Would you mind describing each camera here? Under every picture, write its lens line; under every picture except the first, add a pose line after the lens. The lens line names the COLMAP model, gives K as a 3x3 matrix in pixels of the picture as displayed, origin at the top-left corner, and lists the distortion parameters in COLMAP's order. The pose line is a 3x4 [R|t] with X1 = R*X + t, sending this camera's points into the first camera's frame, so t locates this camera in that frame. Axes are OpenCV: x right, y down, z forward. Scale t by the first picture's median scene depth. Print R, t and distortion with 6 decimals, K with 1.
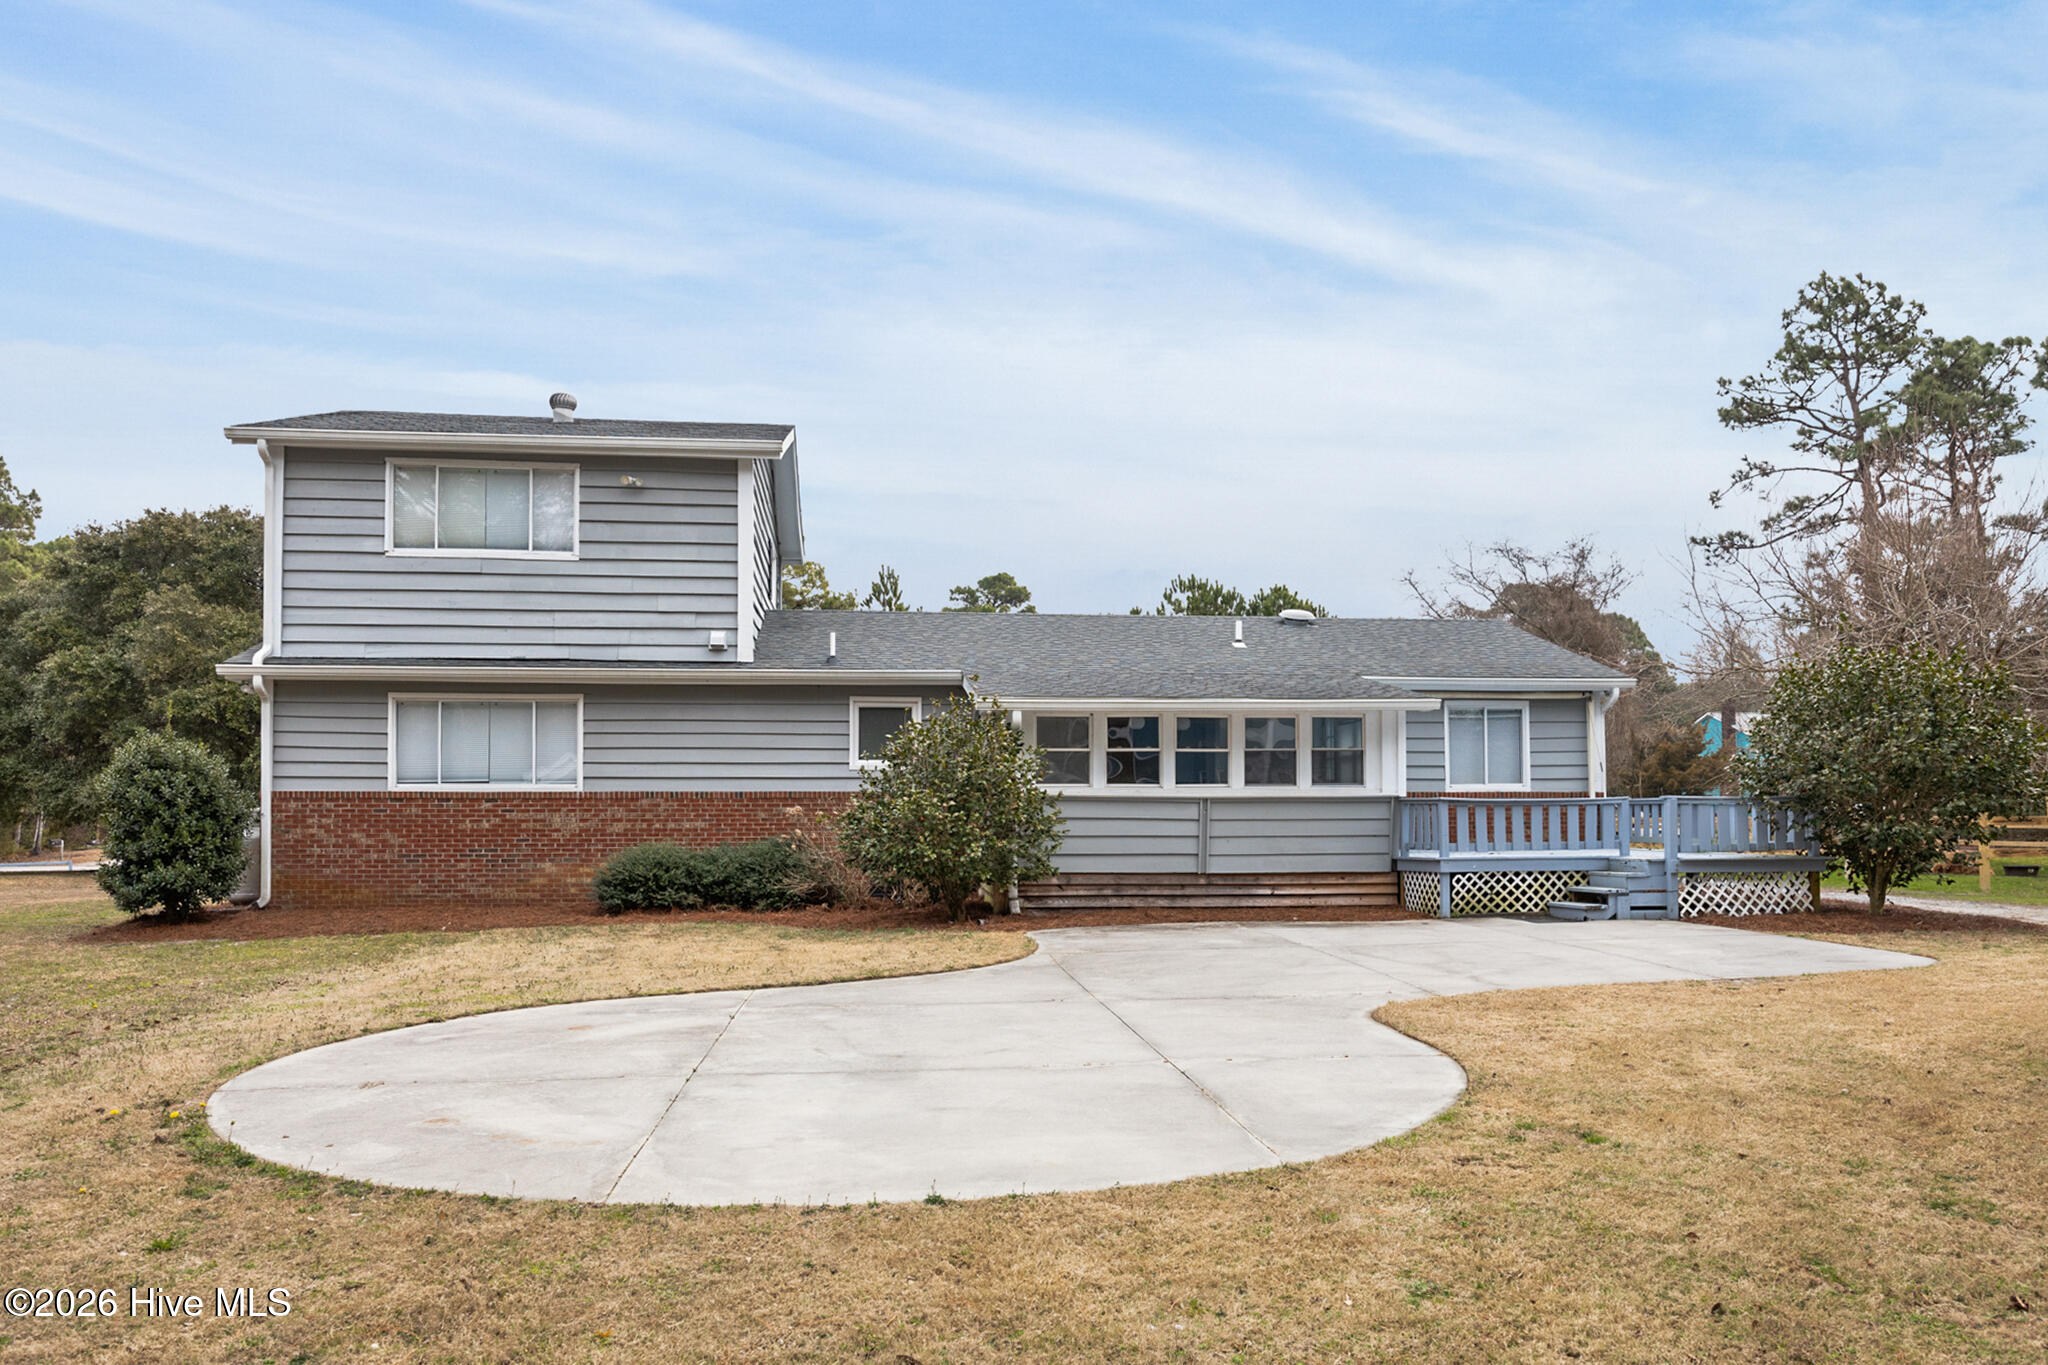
lens RADIAL K [[1441.2, 0, 1024.0], [0, 1441.2, 682.5], [0, 0, 1]] dist [-0.002253, 0.000888]
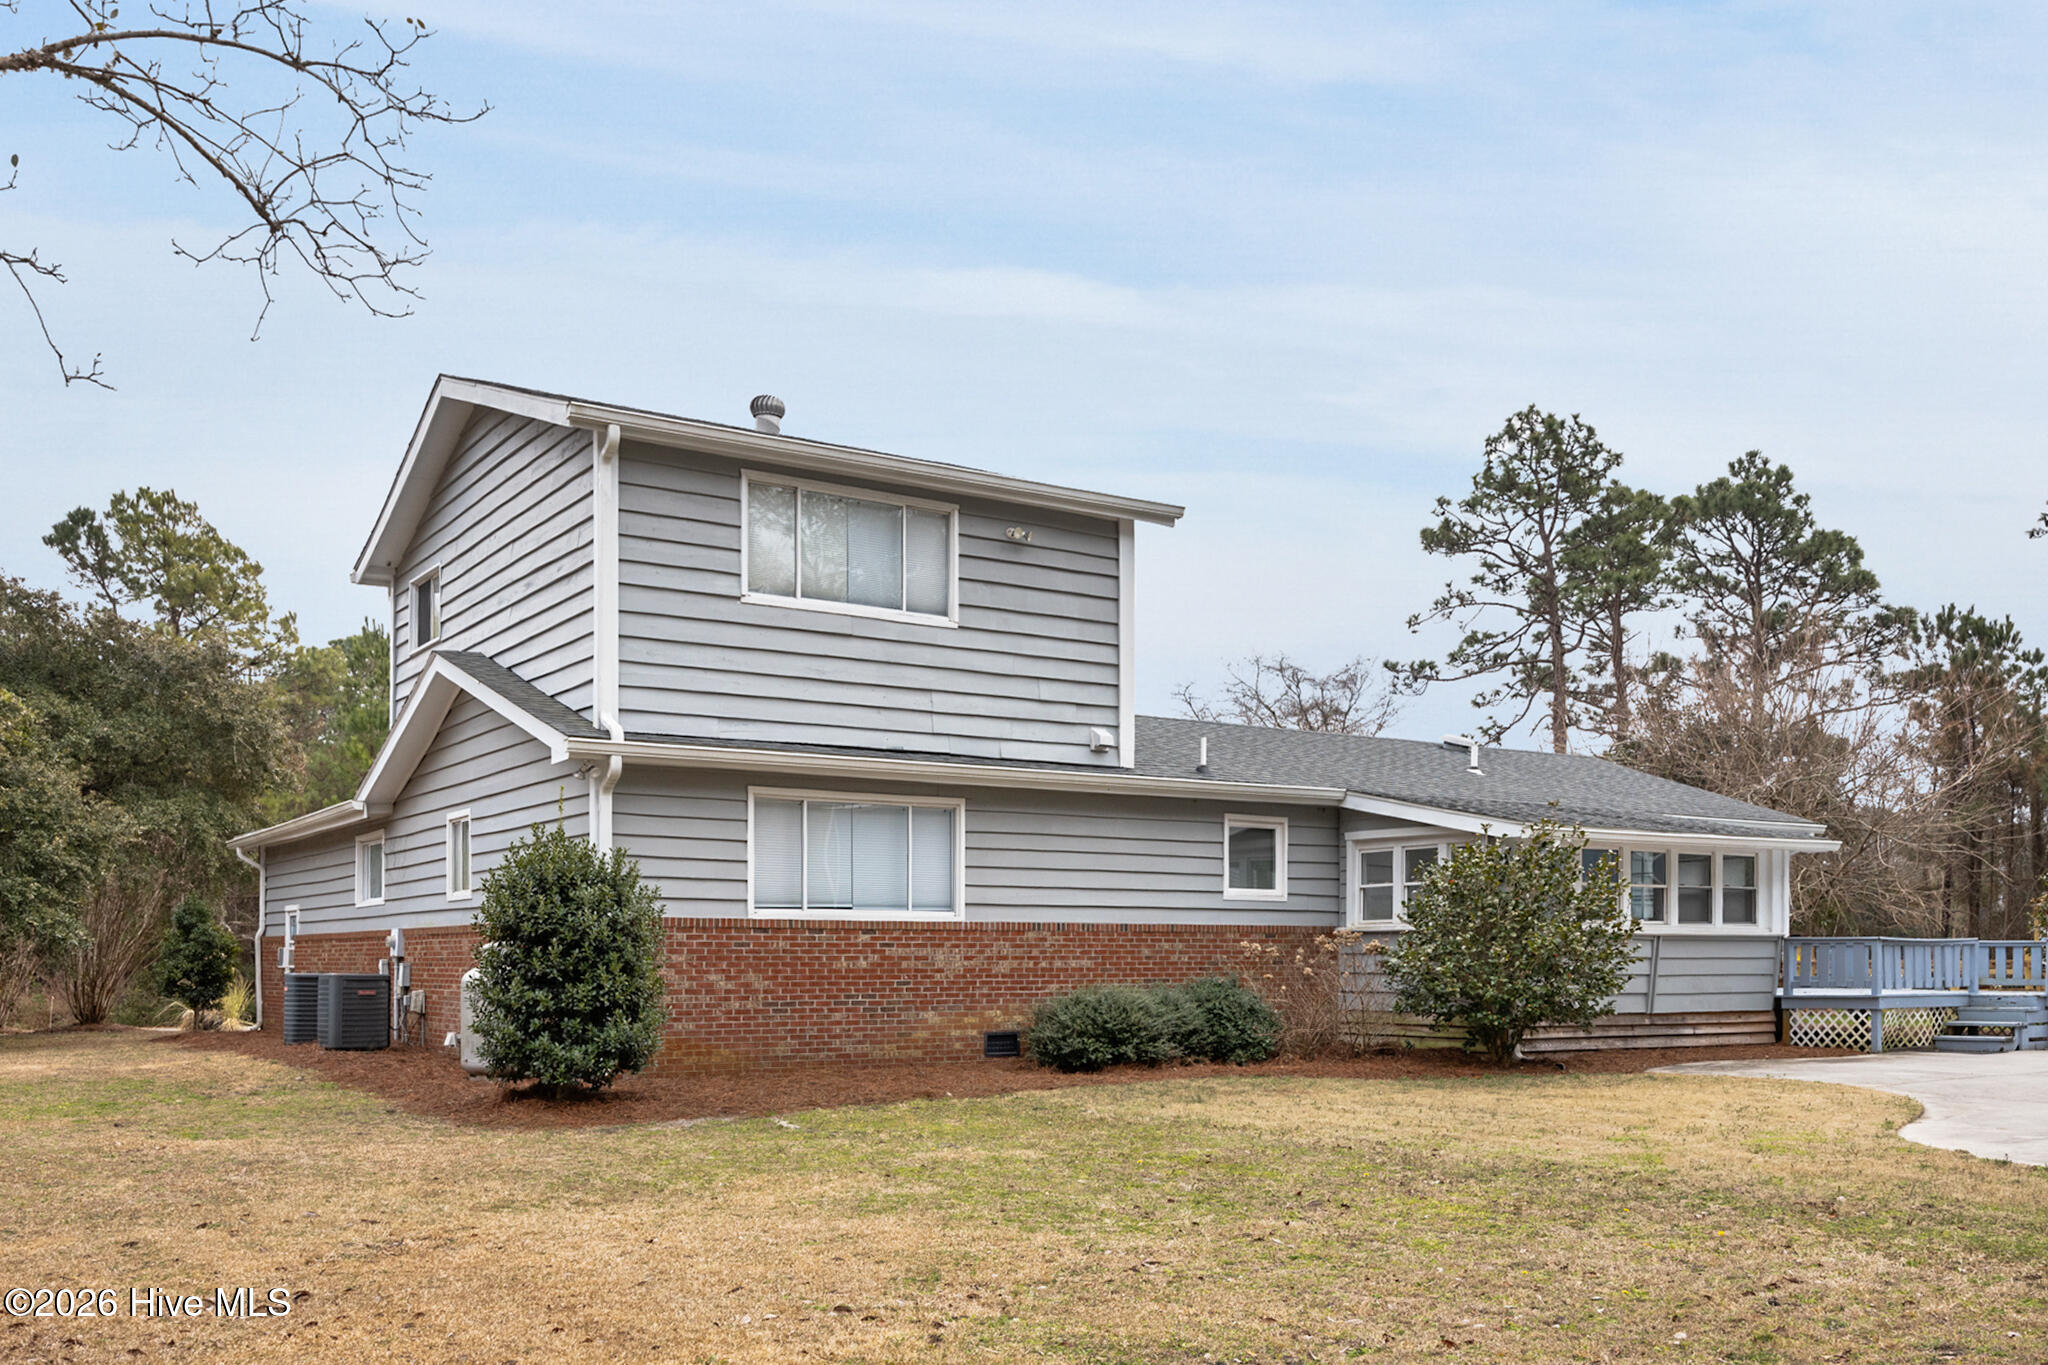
lens RADIAL K [[1819.0, 0, 1024.1], [0, 1819.0, 846.1], [0, 0, 1]] dist [0.013368, 0.009806]
pose [[0.890778, 0.029460, 0.453483, -0.733082], [-0.043641, 0.998830, 0.020836, 0.011863], [-0.452338, -0.038351, 0.891021, 0.094169]]
